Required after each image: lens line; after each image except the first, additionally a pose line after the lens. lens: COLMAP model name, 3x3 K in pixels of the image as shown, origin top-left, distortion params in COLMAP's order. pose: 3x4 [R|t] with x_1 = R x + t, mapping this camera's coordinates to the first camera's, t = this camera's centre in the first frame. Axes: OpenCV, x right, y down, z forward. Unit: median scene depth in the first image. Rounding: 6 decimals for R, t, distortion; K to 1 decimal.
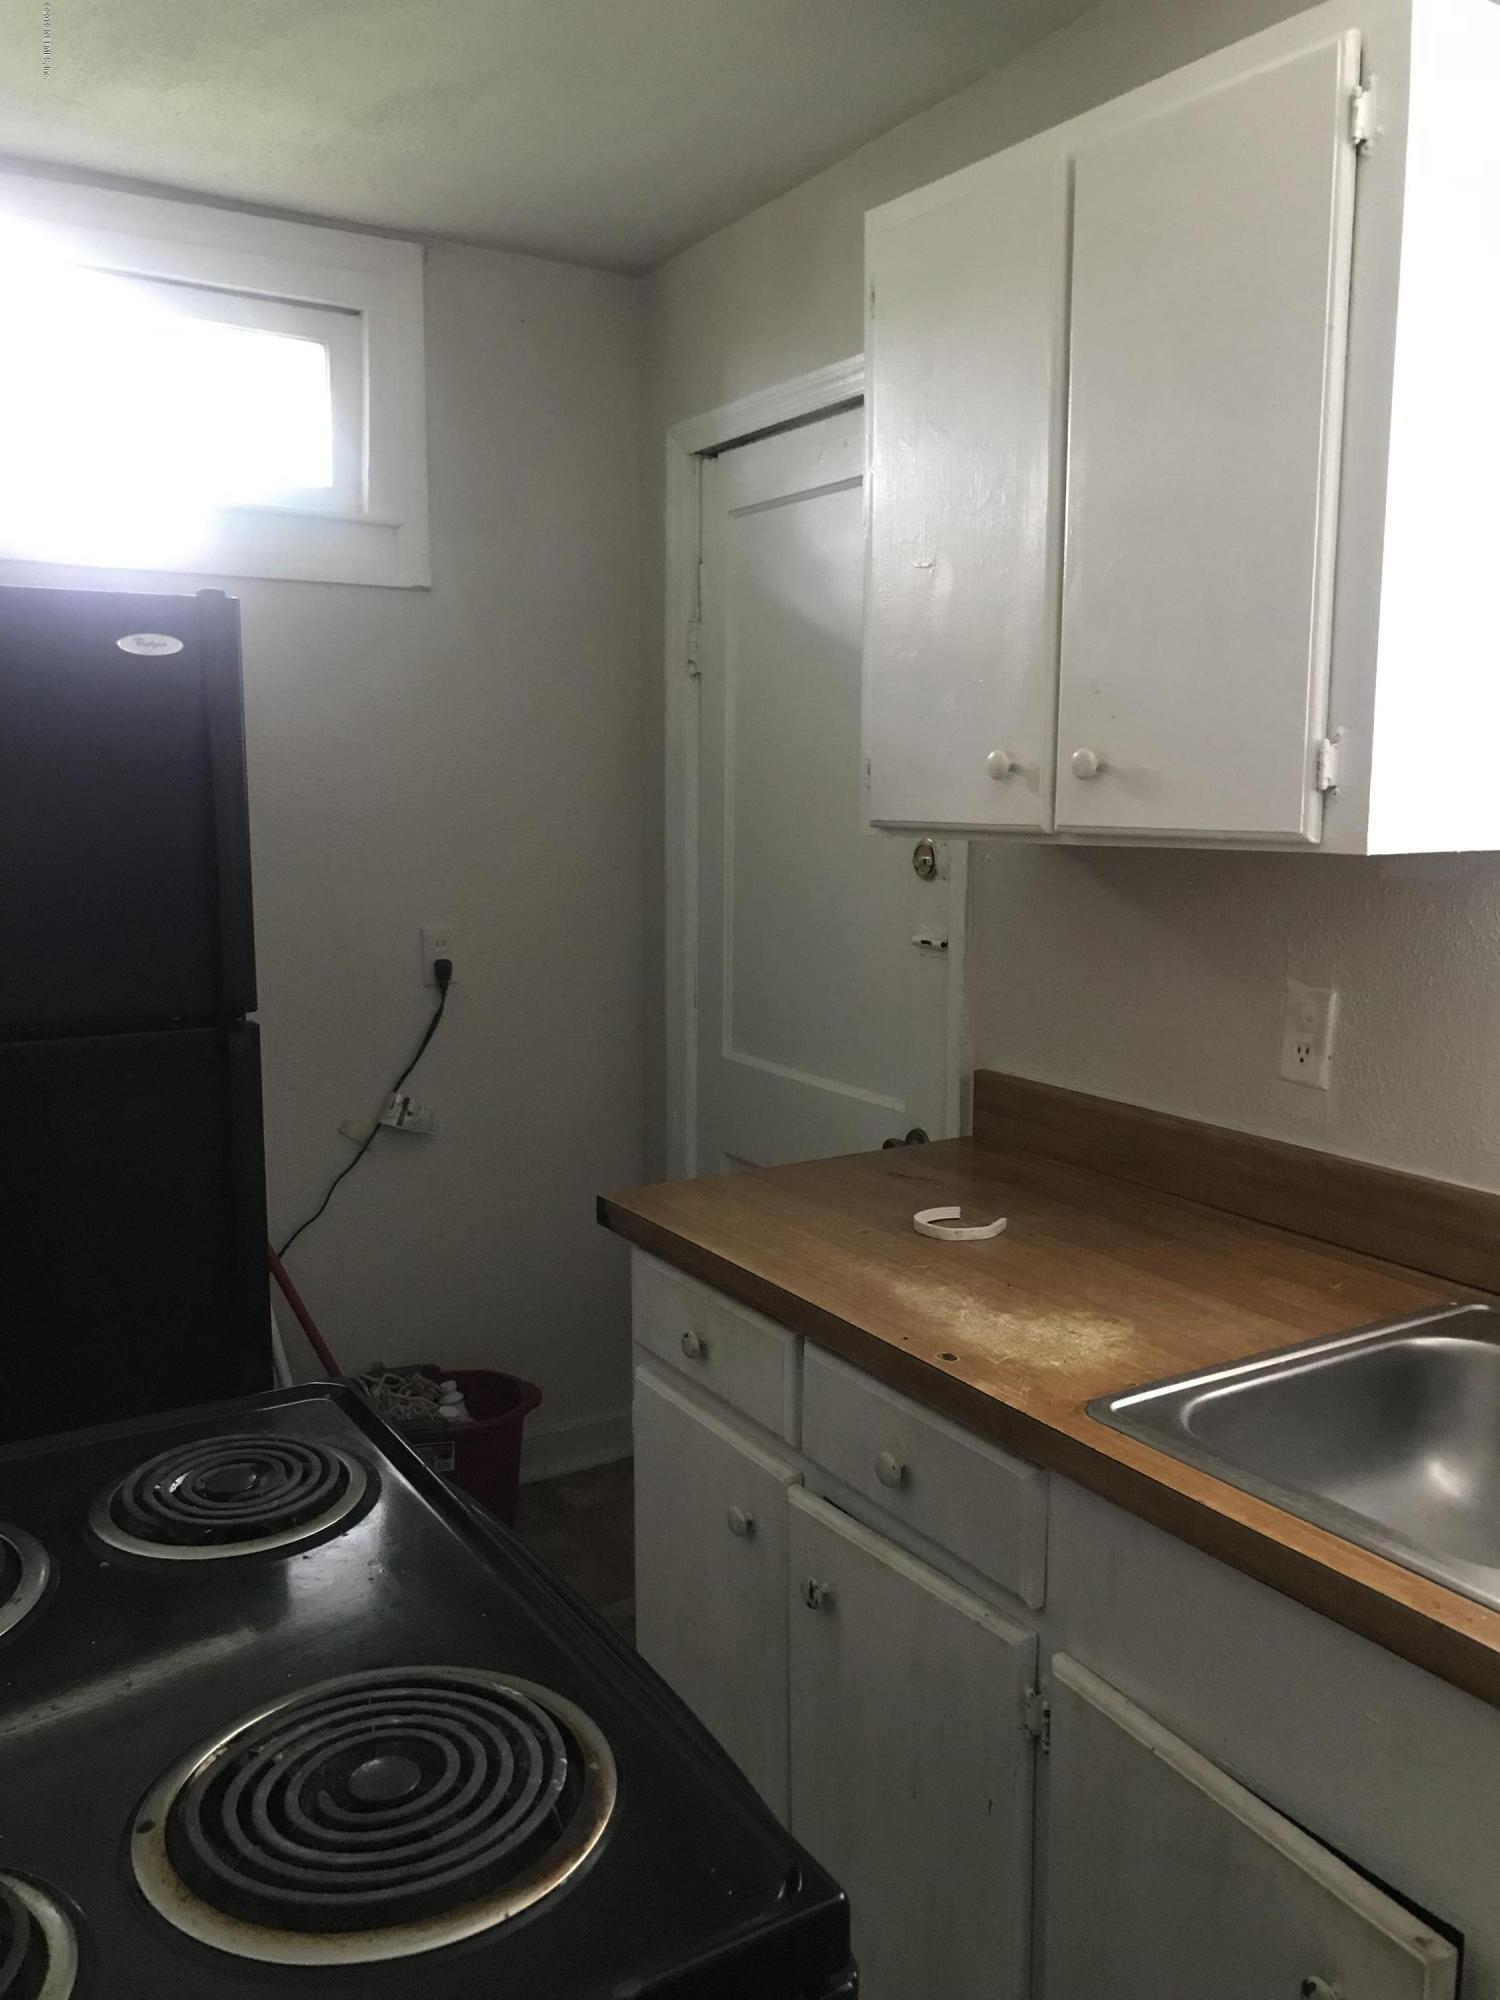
lens RADIAL K [[1618.2, 0, 758.9], [0, 1618.2, 1011.0], [0, 0, 1]] dist [0.018281, -0.020733]
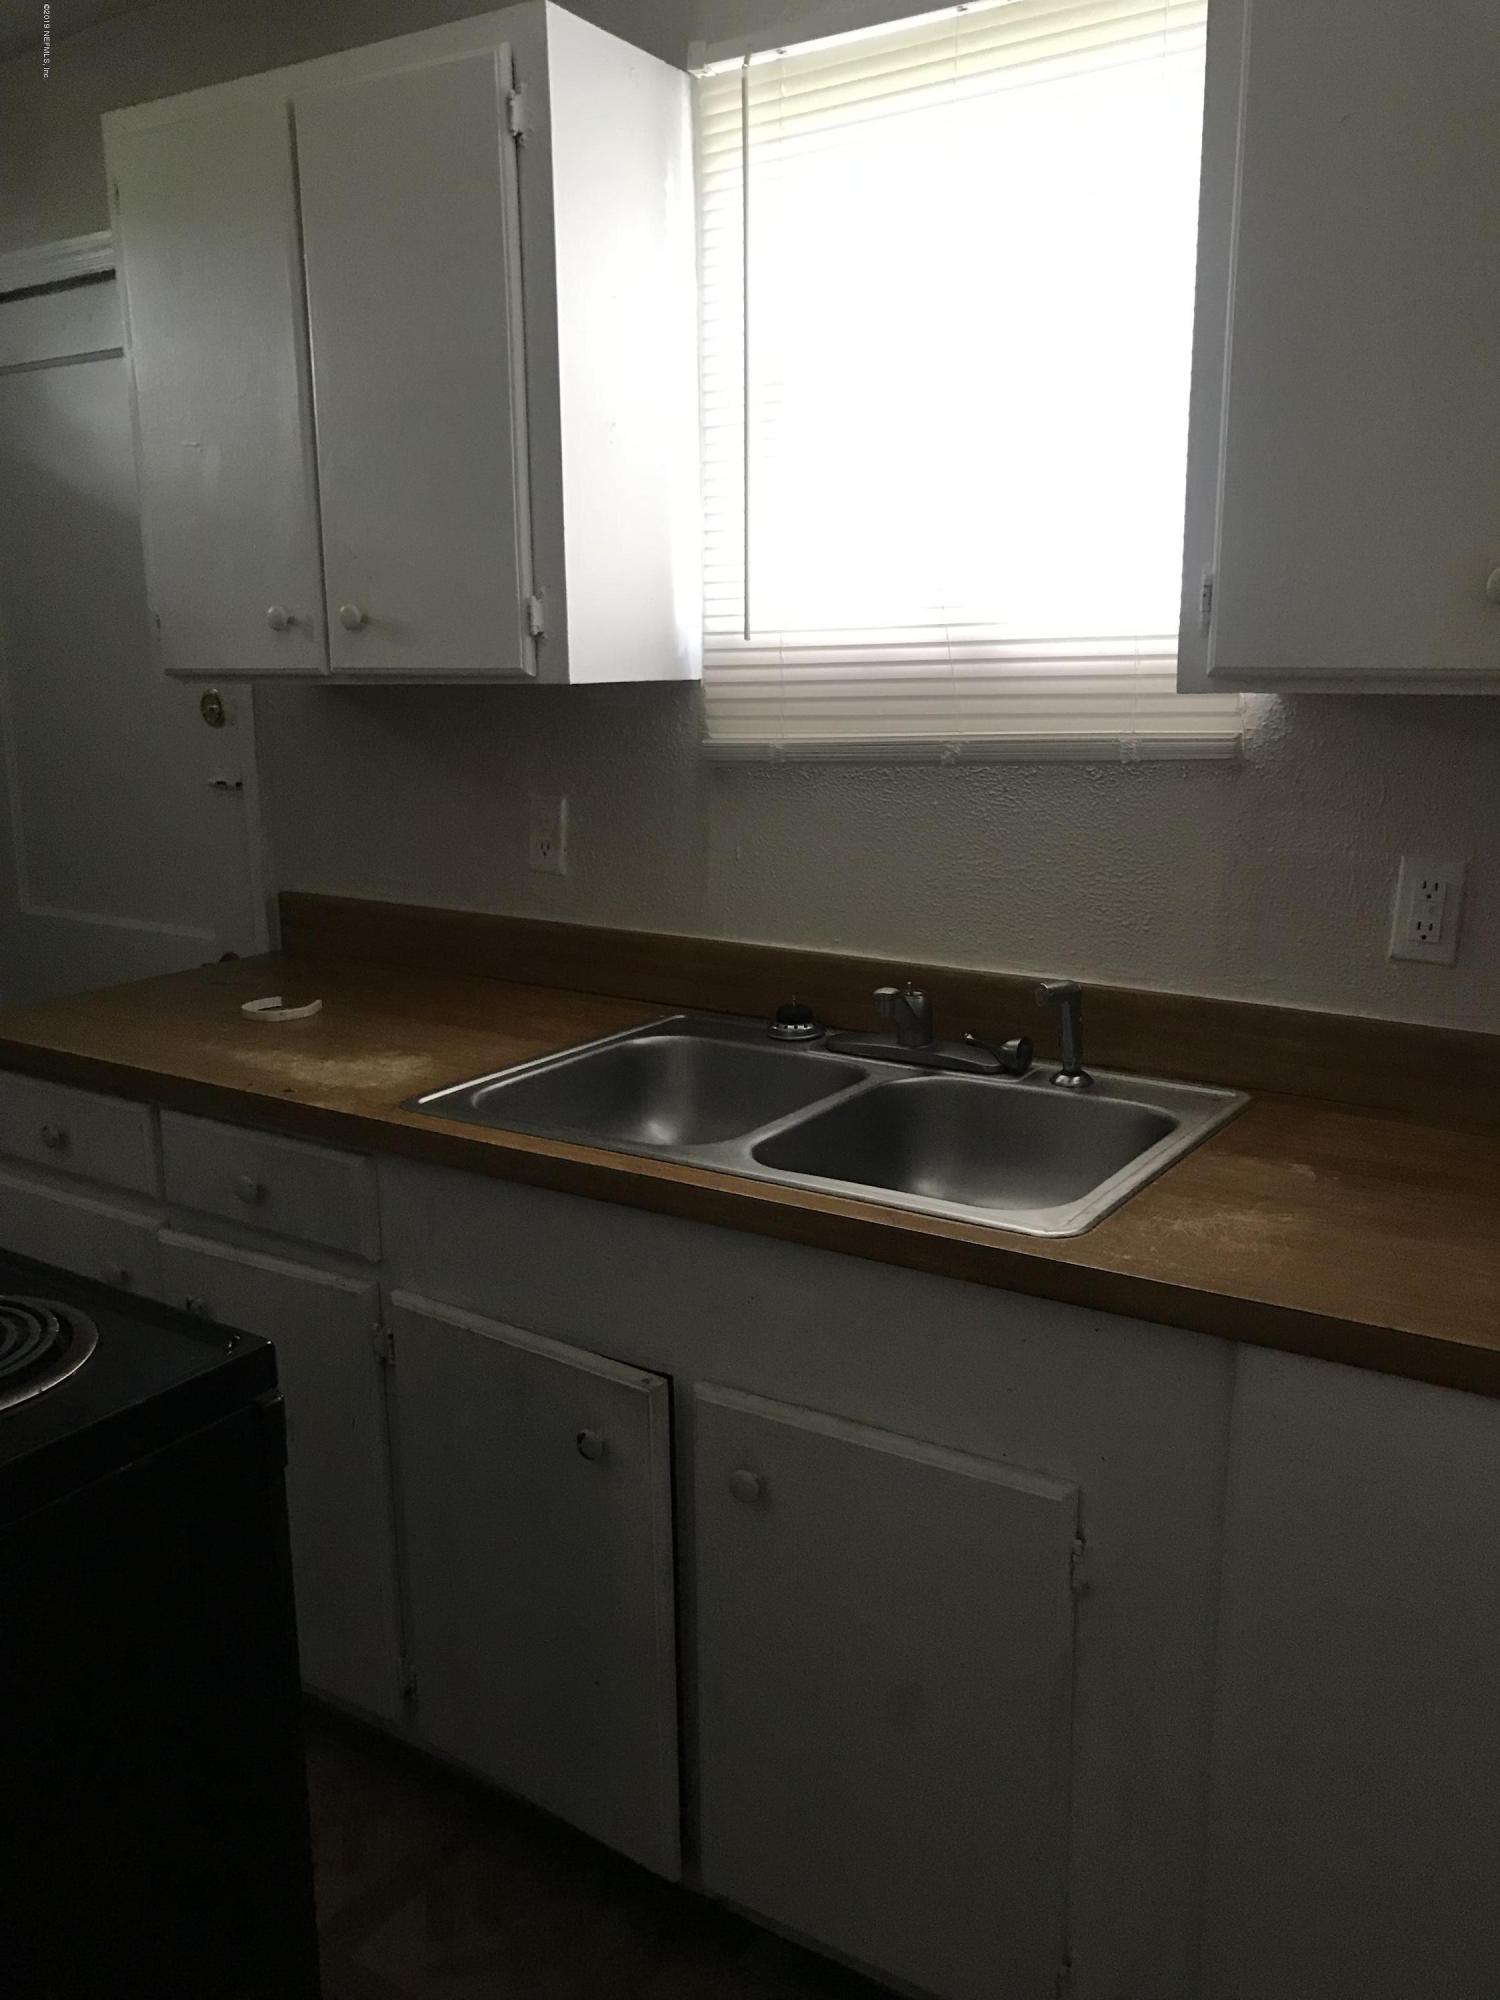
lens RADIAL K [[1618.2, 0, 758.7], [0, 1618.2, 992.0], [0, 0, 1]] dist [0.018281, -0.020733]
pose [[0.903717, -0.102289, 0.415732, -0.063359], [0.073826, 0.993725, 0.084021, 0.052685], [-0.421718, -0.045239, 0.905598, -0.273555]]
